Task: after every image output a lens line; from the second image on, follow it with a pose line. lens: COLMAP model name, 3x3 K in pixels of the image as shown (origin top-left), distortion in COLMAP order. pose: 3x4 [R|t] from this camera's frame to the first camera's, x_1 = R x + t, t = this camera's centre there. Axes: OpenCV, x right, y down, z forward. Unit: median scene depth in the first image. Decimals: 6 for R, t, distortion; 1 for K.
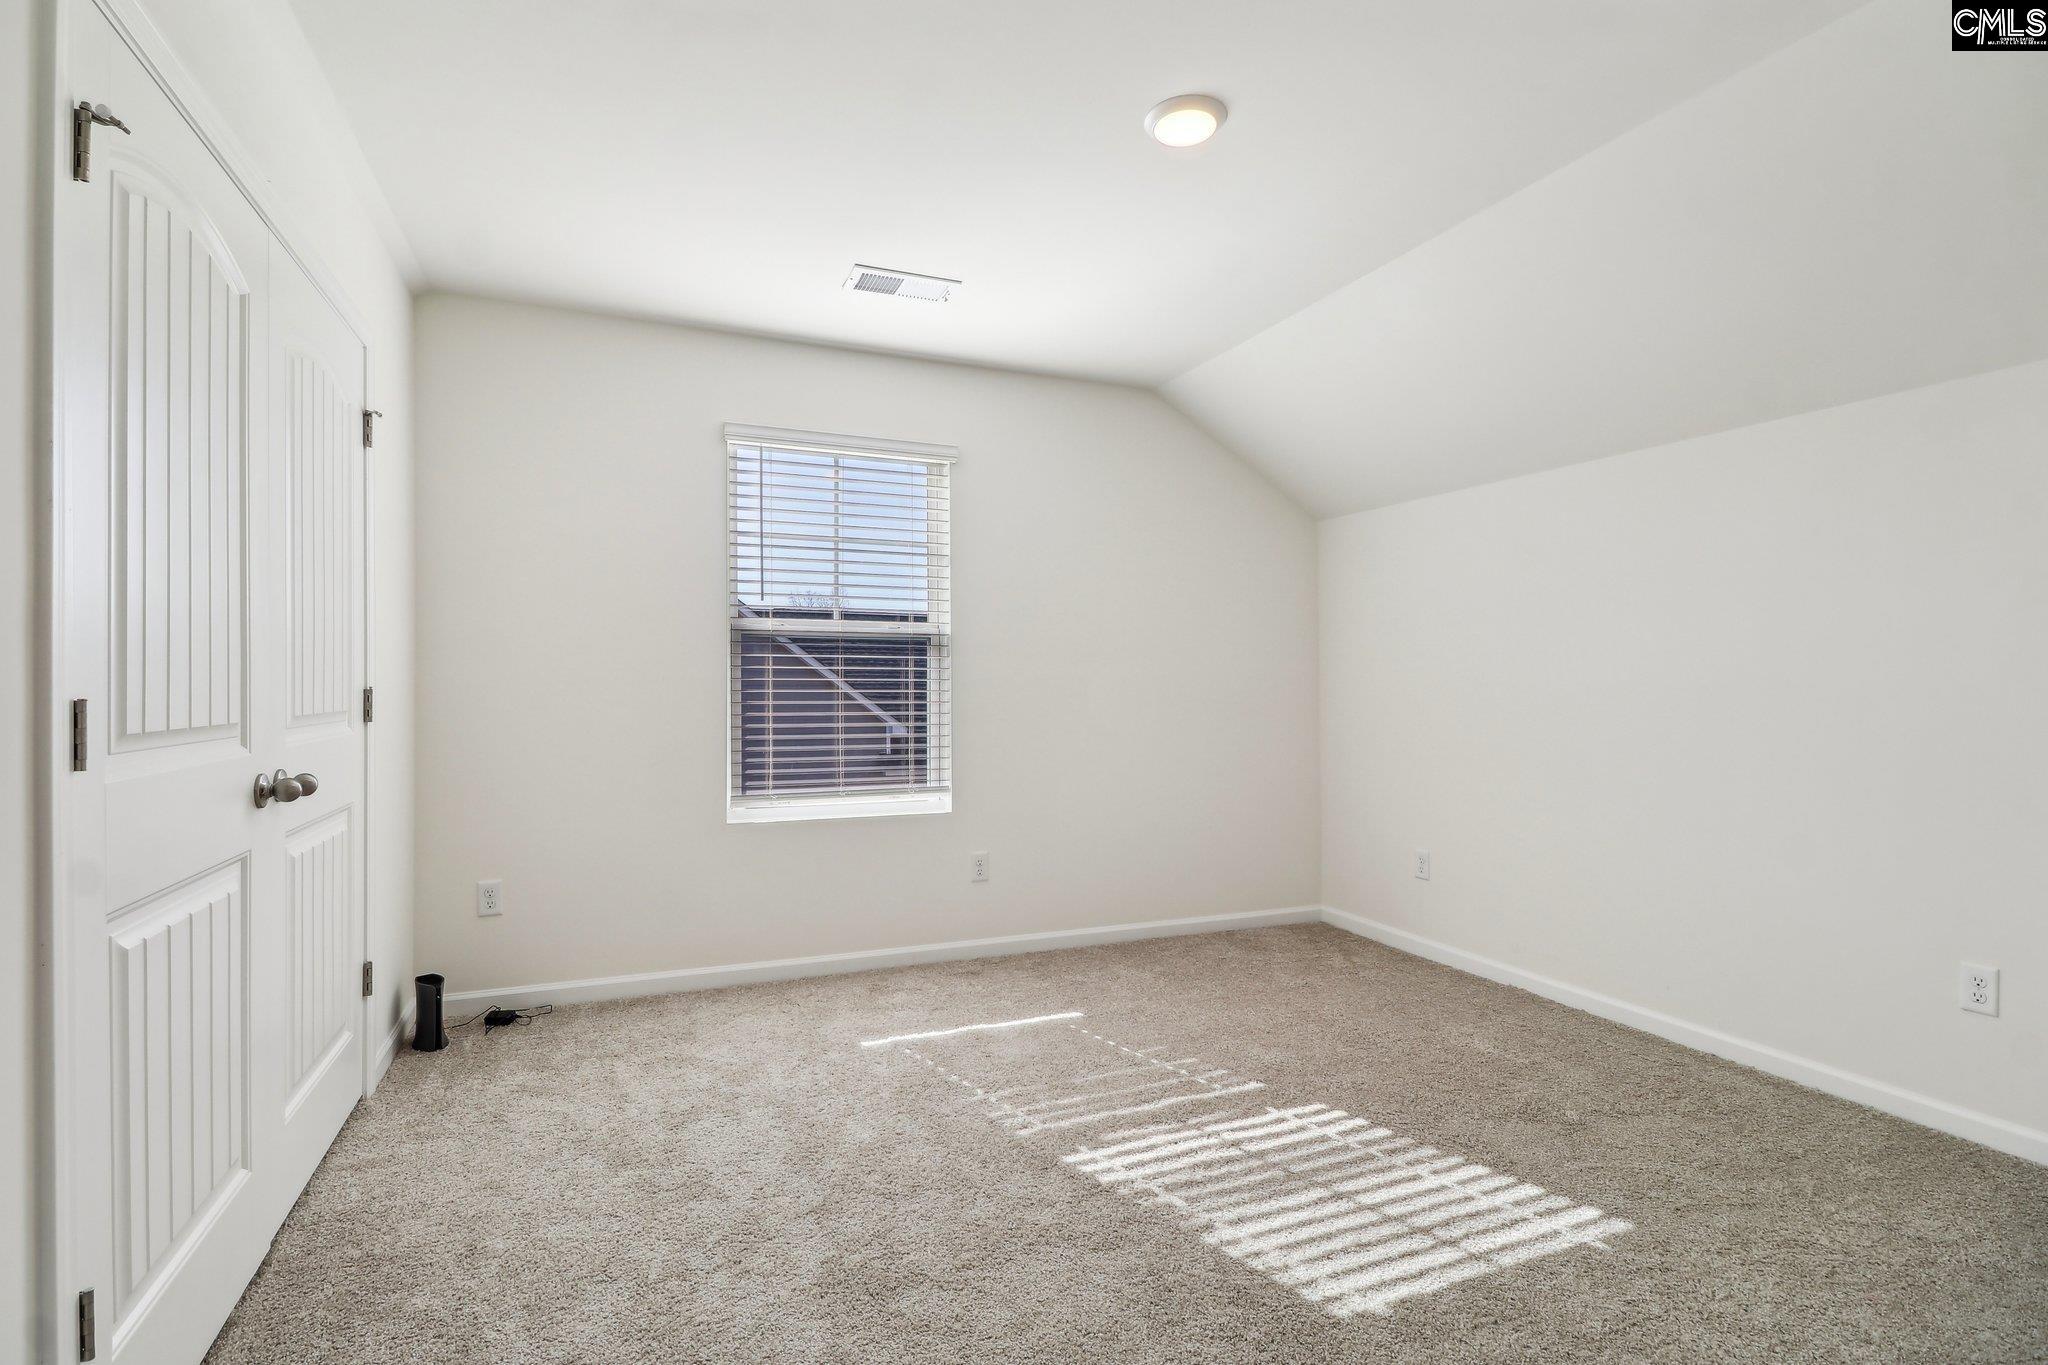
lens RADIAL K [[961.0, 0, 1015.2], [0, 961.0, 682.9], [0, 0, 1]] dist [-0.001523, -0.000117]
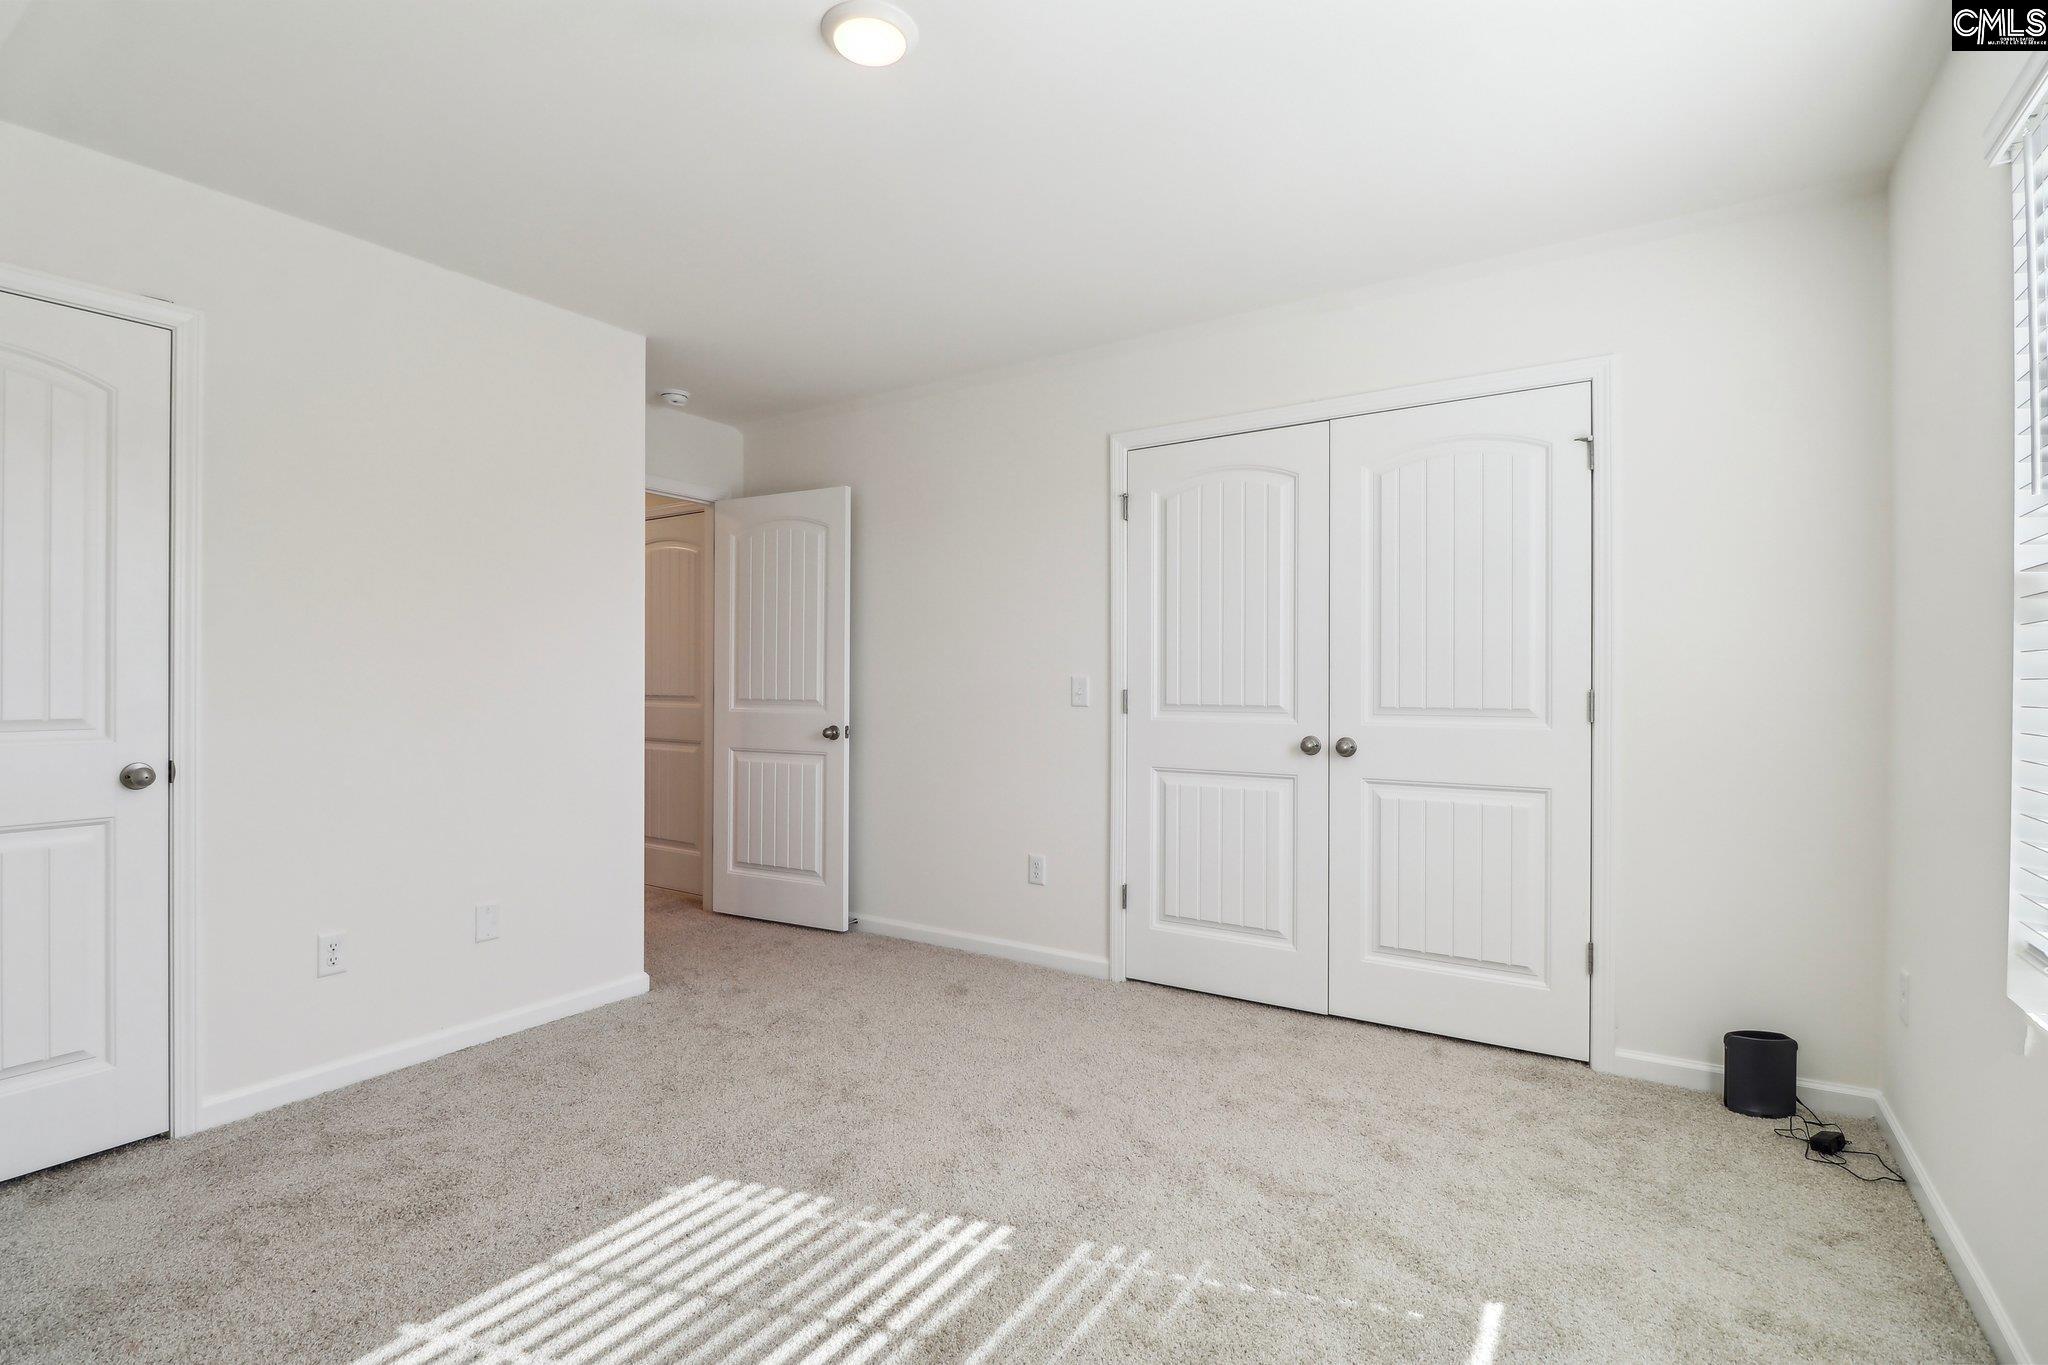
lens RADIAL K [[961.0, 0, 1016.2], [0, 961.0, 682.0], [0, 0, 1]] dist [-0.001523, -0.000117]
pose [[-0.823960, 0.005204, -0.566624, 0.588809], [0.005527, 0.999984, 0.001146, -0.009691], [0.566621, -0.002187, -0.823976, 1.874745]]
